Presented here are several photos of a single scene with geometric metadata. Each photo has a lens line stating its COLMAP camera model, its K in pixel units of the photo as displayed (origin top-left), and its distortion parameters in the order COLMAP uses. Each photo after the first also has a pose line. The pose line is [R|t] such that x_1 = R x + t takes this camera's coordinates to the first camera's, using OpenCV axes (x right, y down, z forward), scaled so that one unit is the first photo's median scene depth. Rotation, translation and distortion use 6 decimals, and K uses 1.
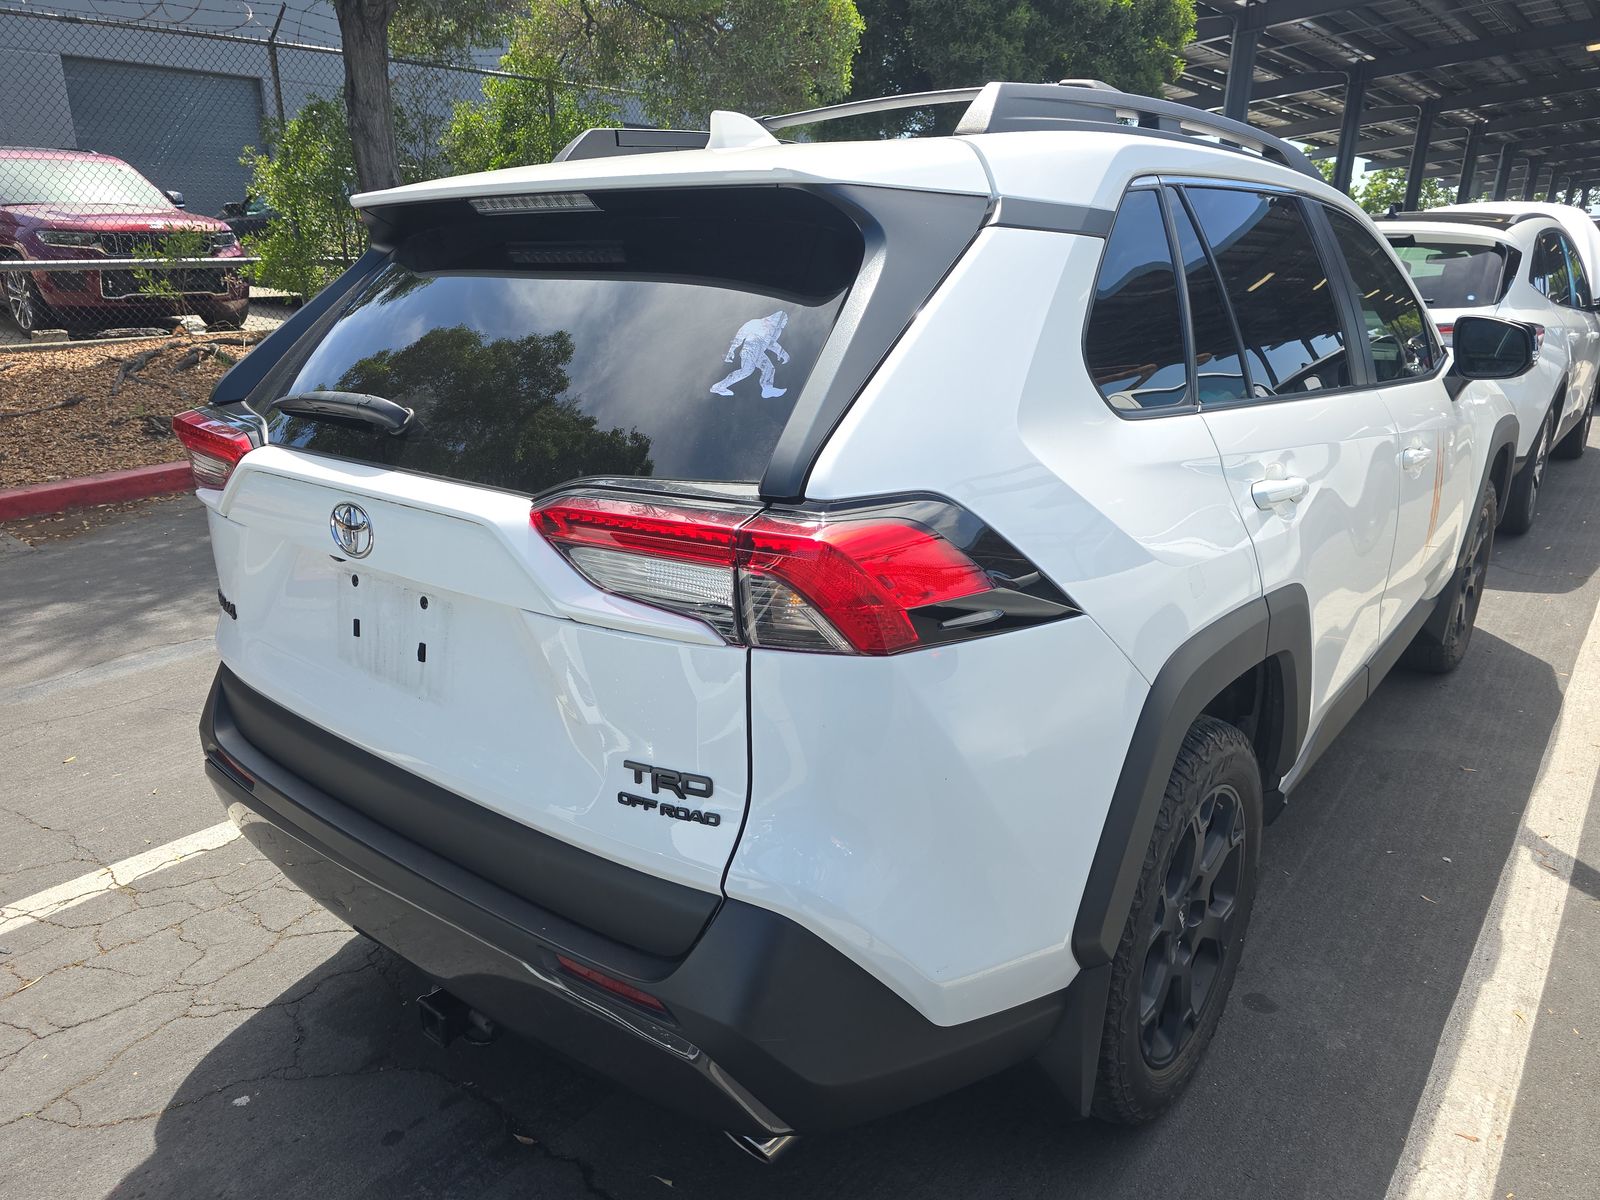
lens RADIAL K [[1089.7, 0, 800.0], [0, 1089.7, 600.0], [0, 0, 1]] dist [0.017543, 0.001309]
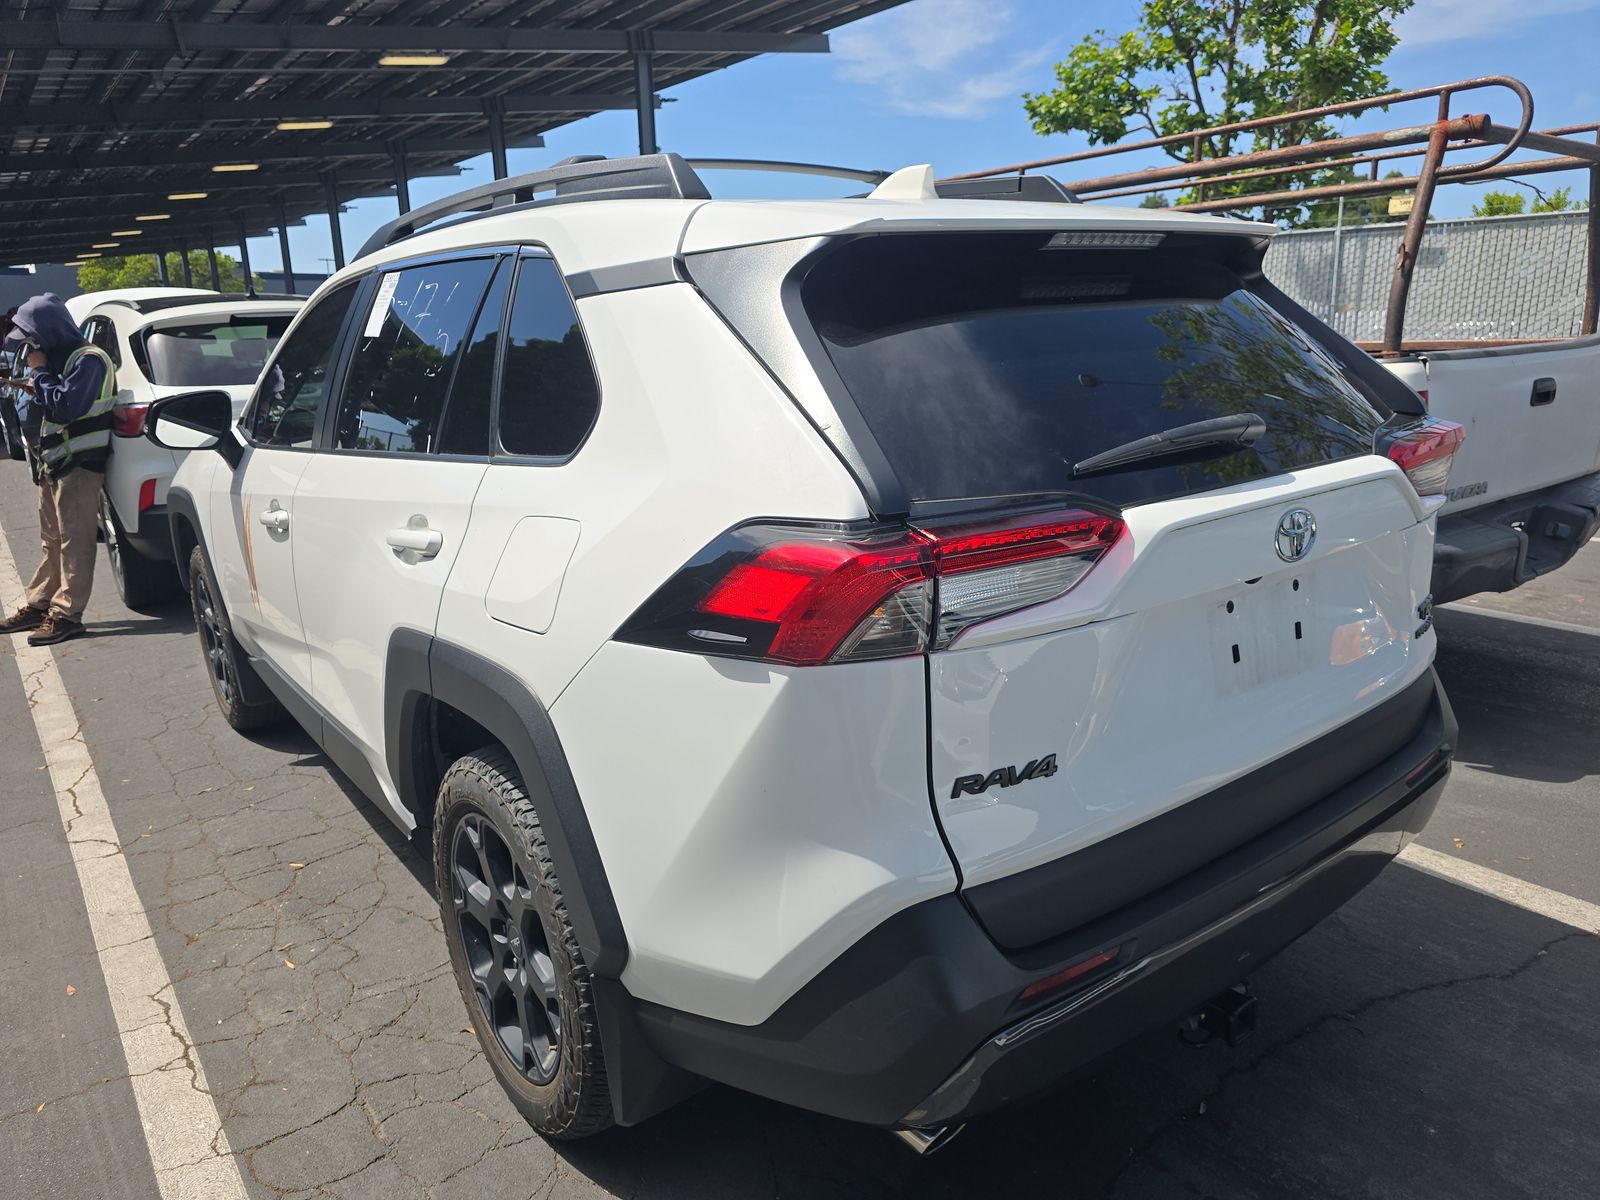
lens RADIAL K [[1113.9, 0, 800.0], [0, 1113.9, 600.0], [0, 0, 1]] dist [0.007652, -0.003990]
pose [[0.256114, -0.253278, 0.932875, -1.554355], [0.329827, 0.930045, 0.161958, -0.339122], [-0.908636, 0.266207, 0.321735, 1.109242]]
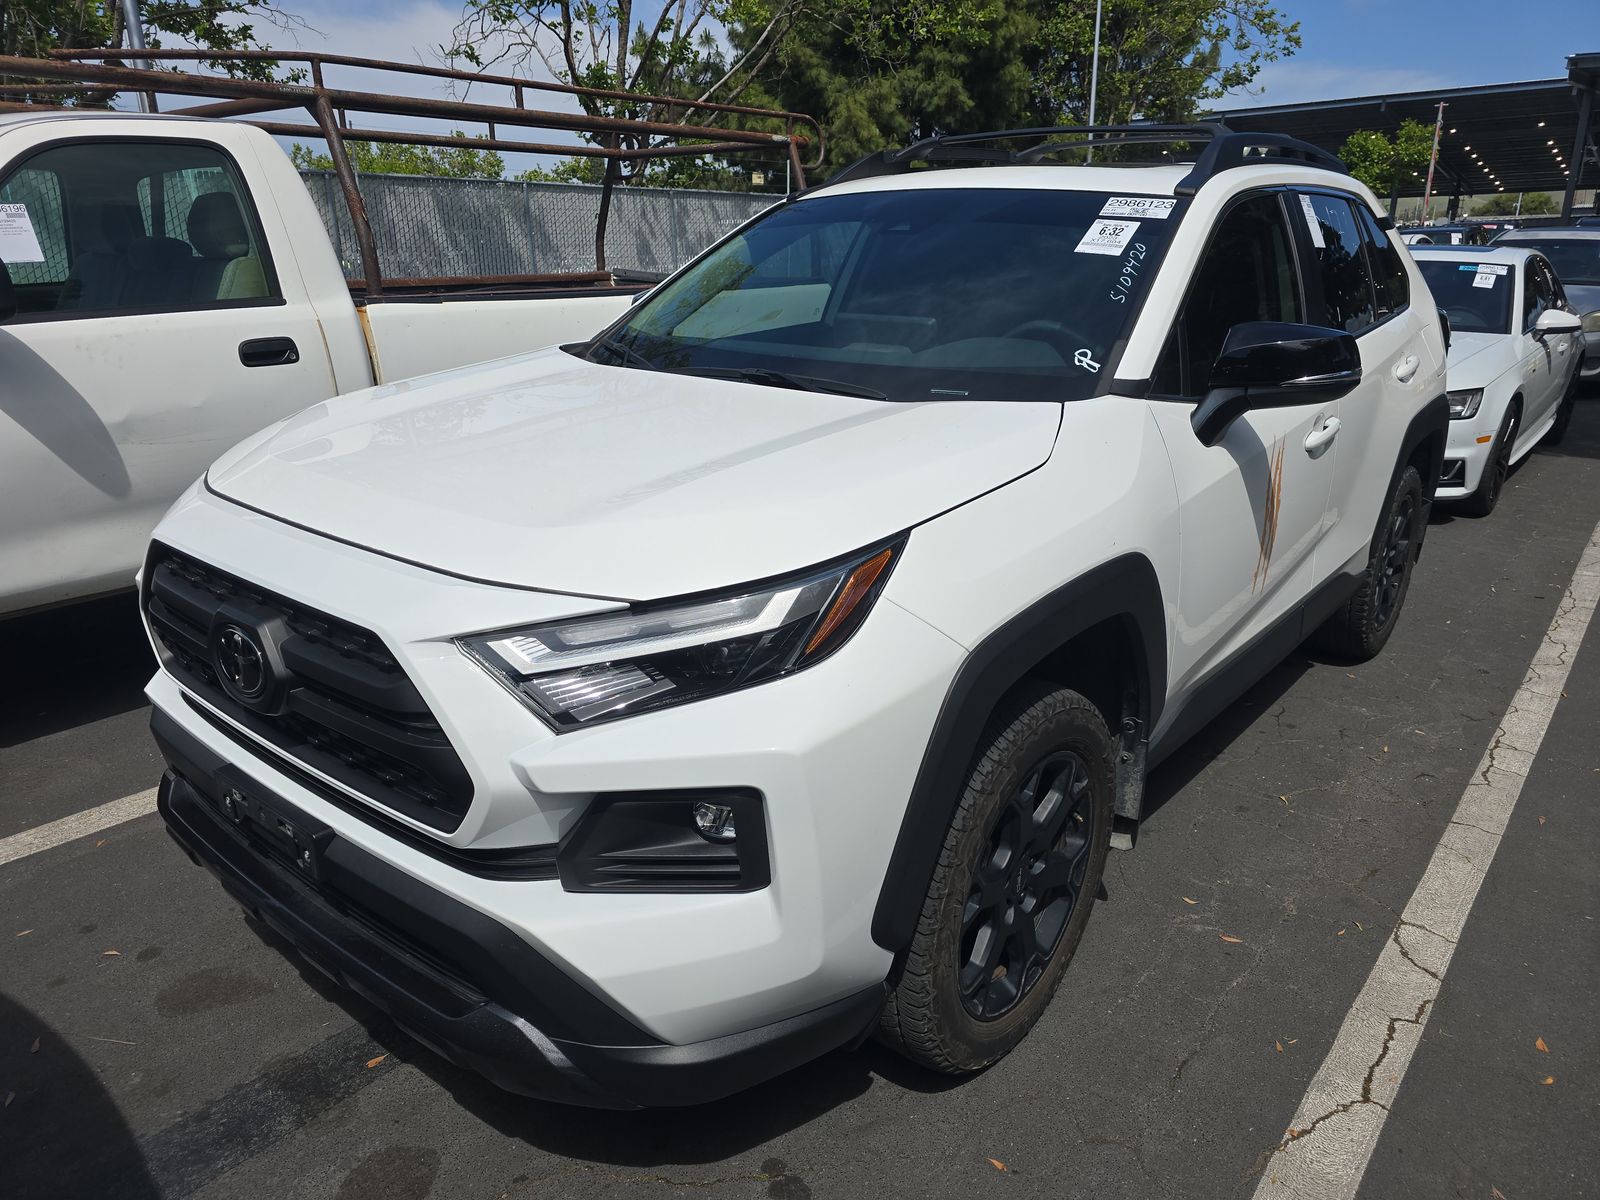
lens RADIAL K [[1089.7, 0, 800.0], [0, 1089.7, 600.0], [0, 0, 1]] dist [0.017543, 0.001309]
pose [[-0.999577, -0.024463, 0.015697, 0.883817], [-0.010164, 0.800130, 0.599740, -1.347532], [-0.027231, 0.599327, -0.800041, 4.174632]]
